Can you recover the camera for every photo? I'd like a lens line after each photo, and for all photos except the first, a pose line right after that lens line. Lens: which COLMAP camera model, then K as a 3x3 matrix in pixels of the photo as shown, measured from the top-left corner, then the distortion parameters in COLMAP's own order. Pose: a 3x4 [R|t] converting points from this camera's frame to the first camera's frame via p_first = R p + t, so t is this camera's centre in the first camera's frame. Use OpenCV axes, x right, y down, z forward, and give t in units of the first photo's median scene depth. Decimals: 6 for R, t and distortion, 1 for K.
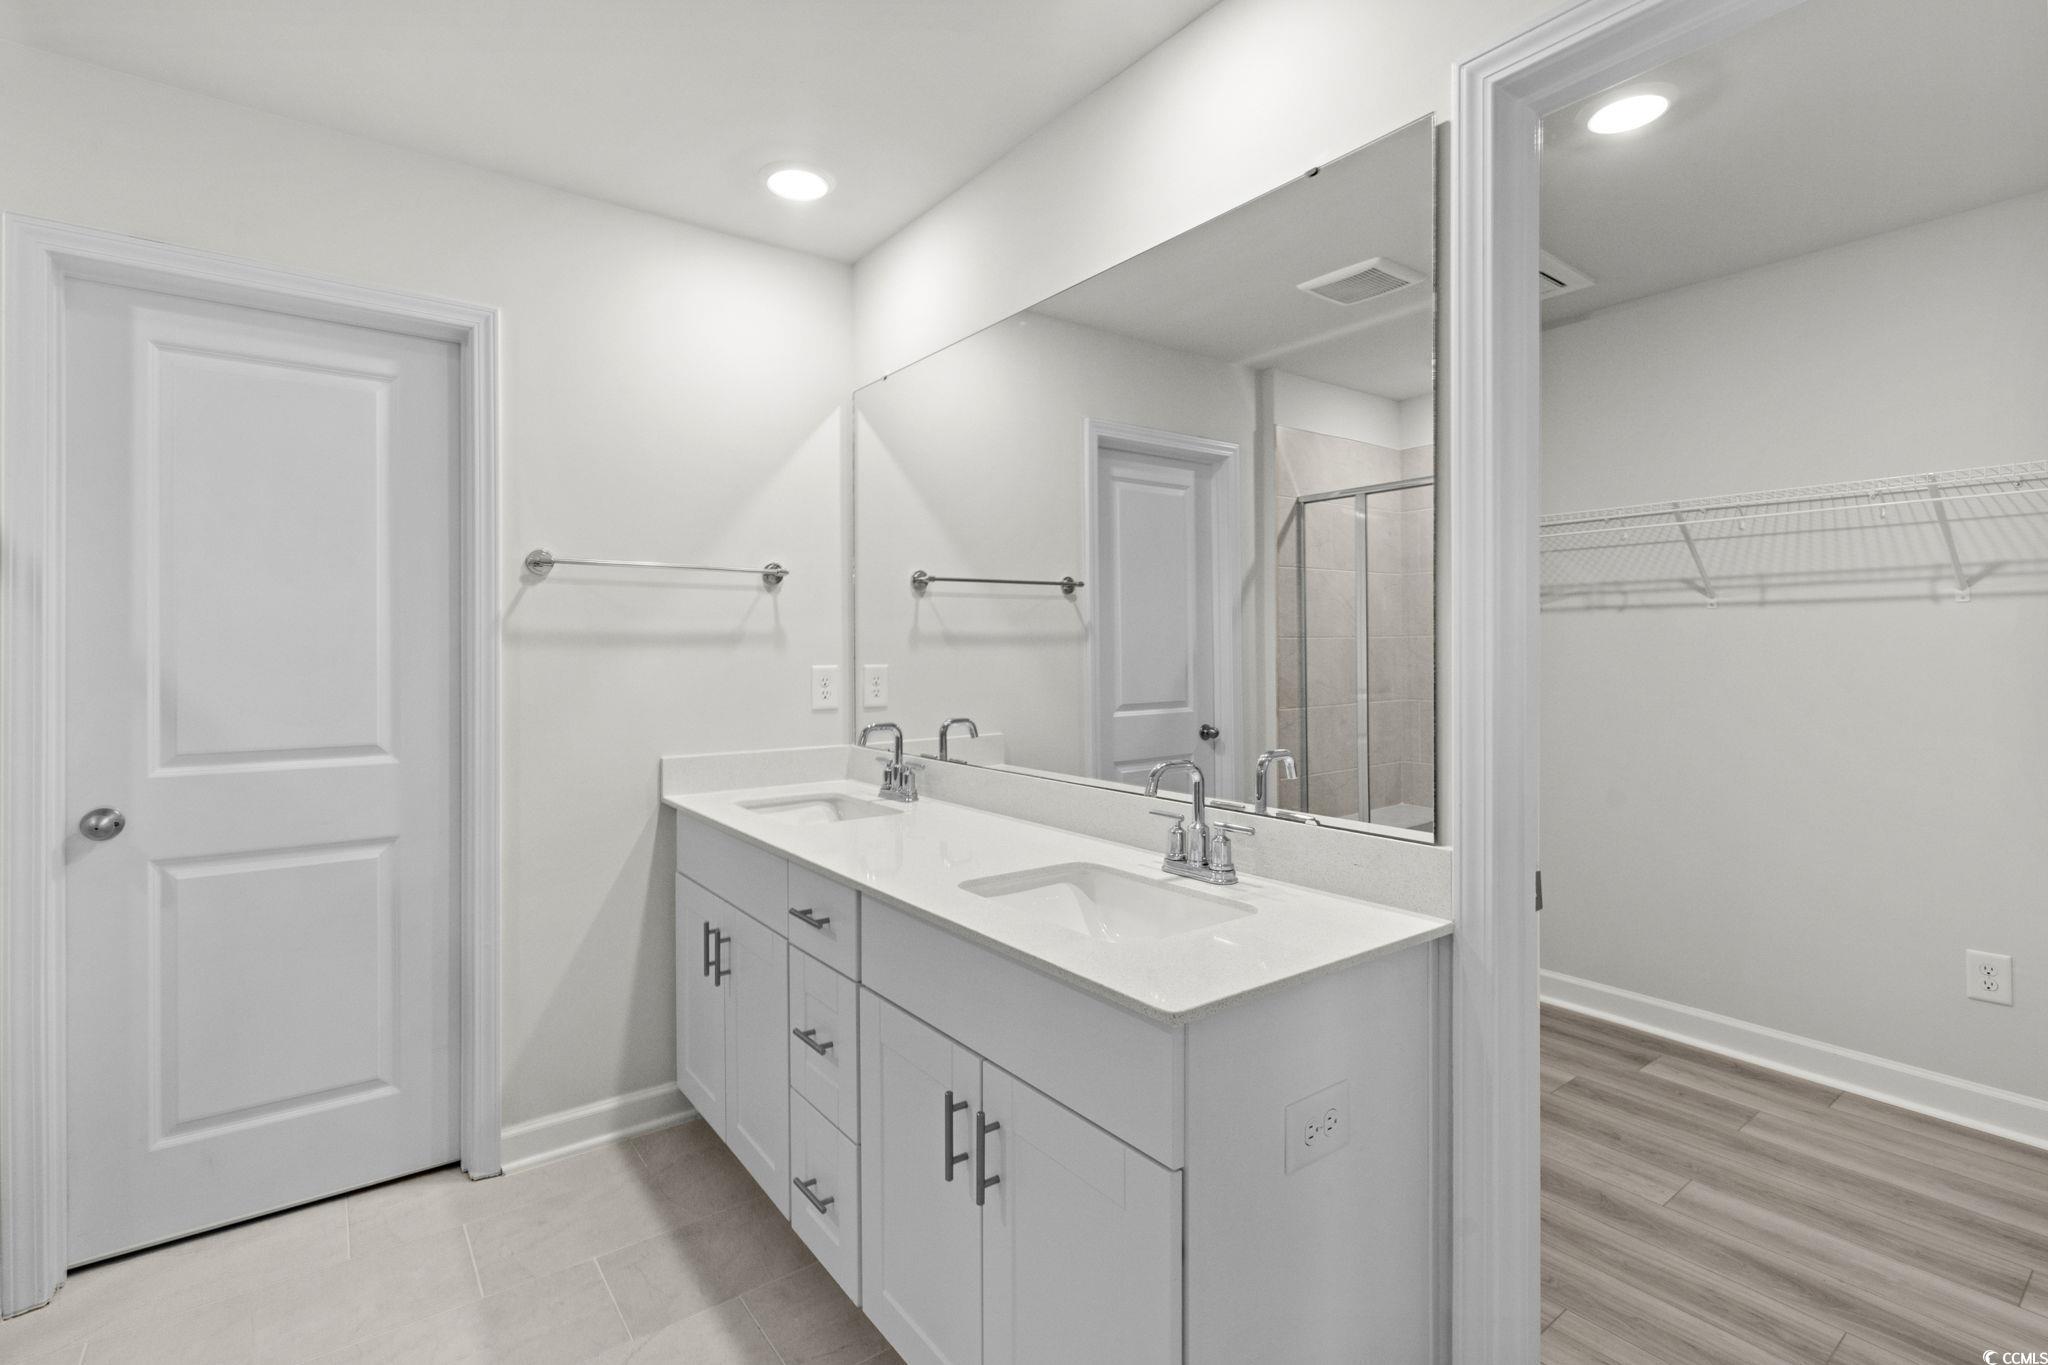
lens RADIAL K [[933.2, 0, 1024.0], [0, 933.2, 682.5], [0, 0, 1]] dist [0.000244, 0.000072]
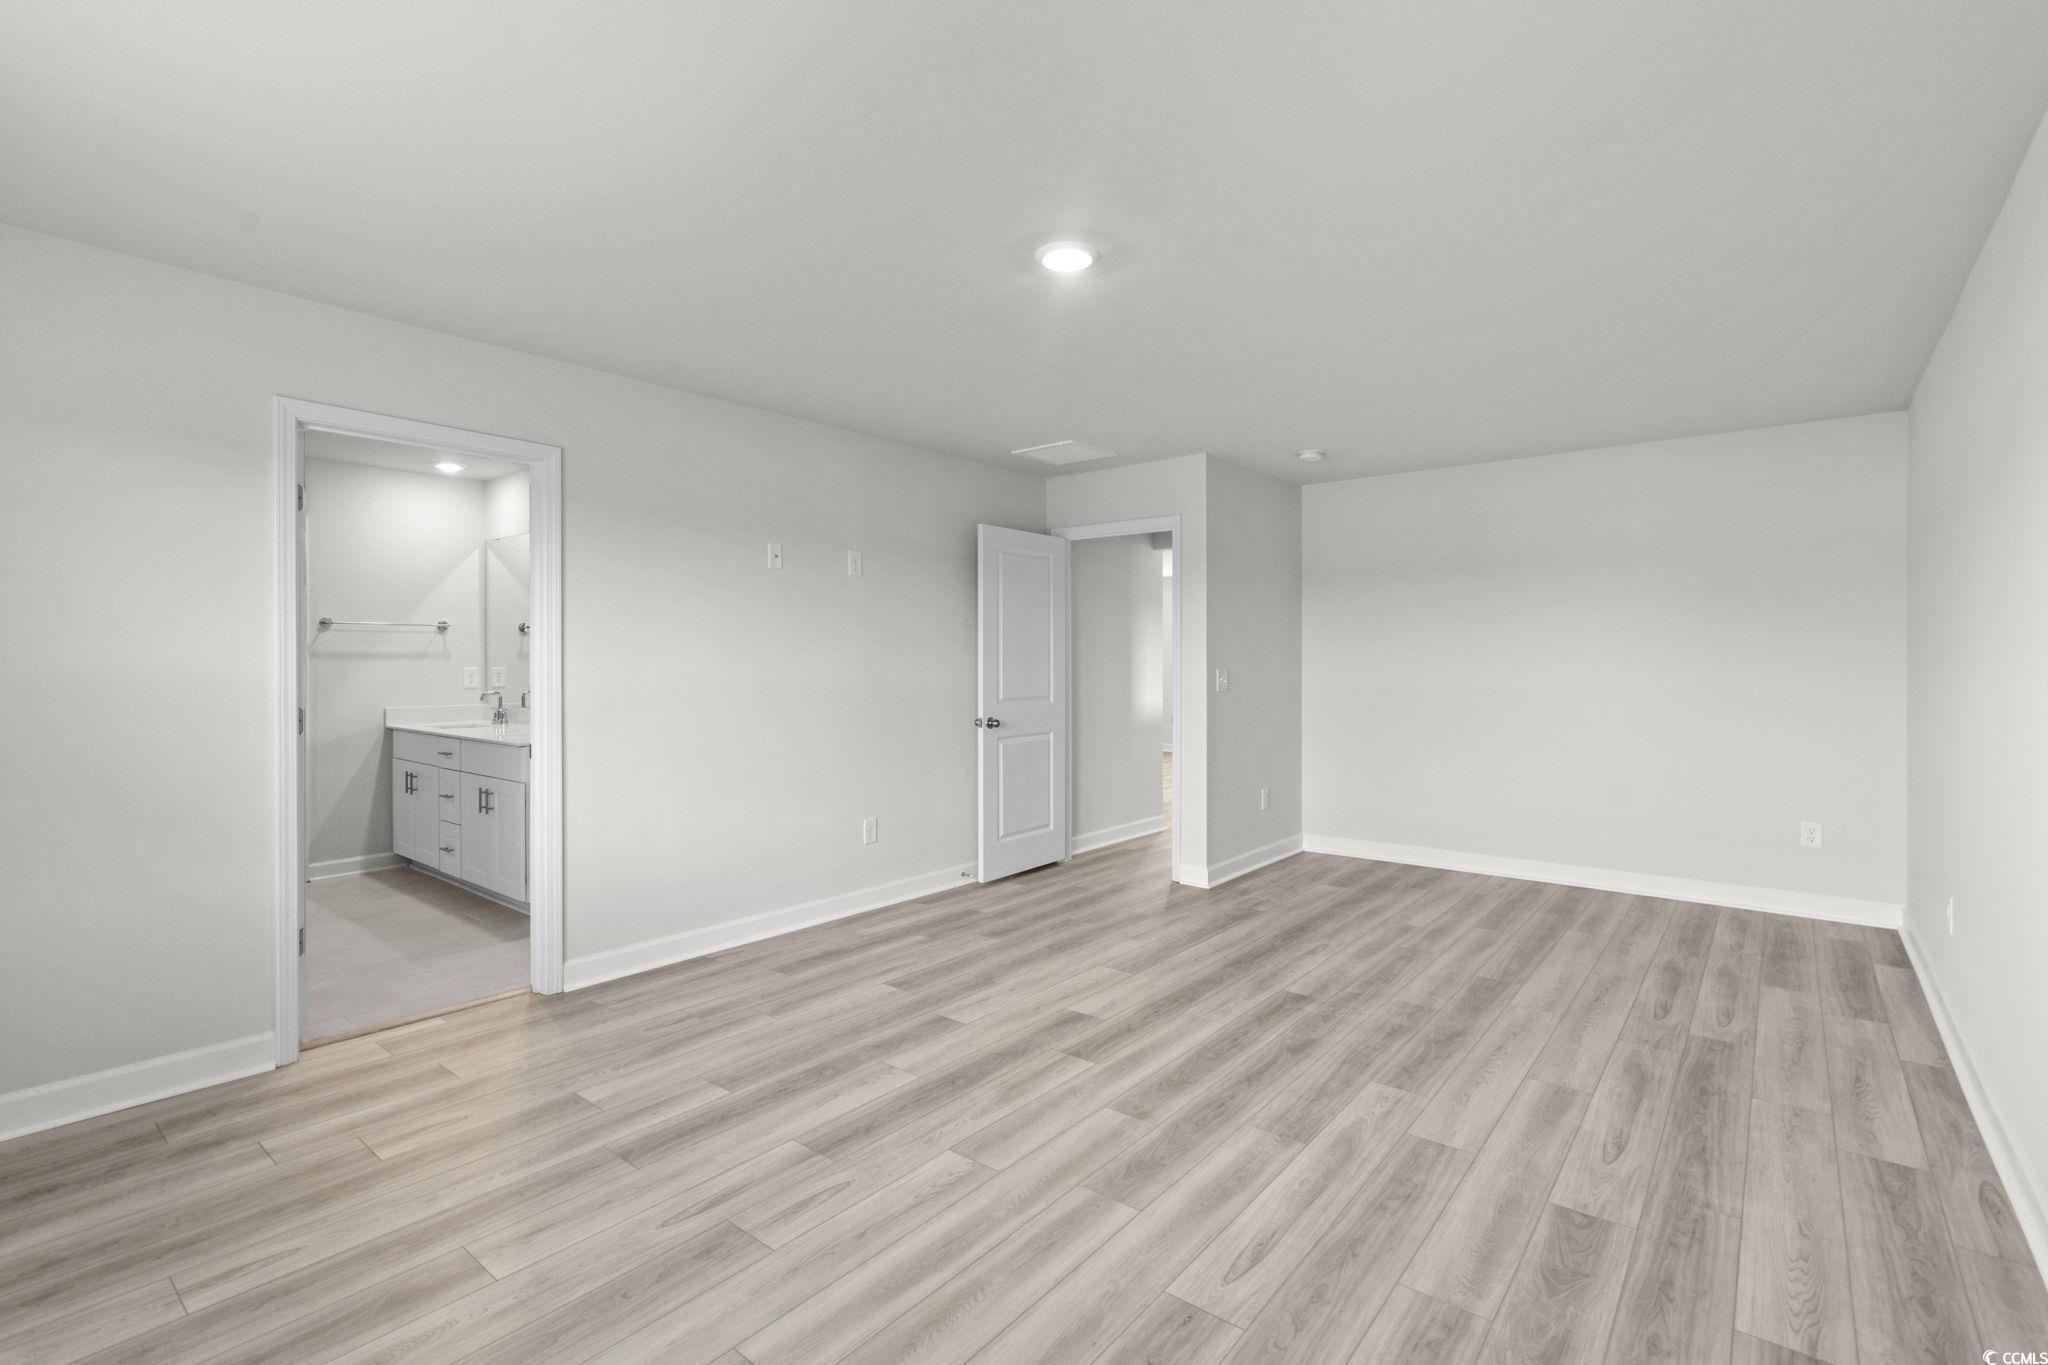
lens RADIAL K [[933.2, 0, 1024.0], [0, 933.2, 682.5], [0, 0, 1]] dist [0.000244, 0.000072]
pose [[0.971507, -0.001050, 0.237008, 0.586889], [0.002930, 0.999967, -0.007577, 0.040479], [-0.236993, 0.008055, 0.971478, -1.586060]]
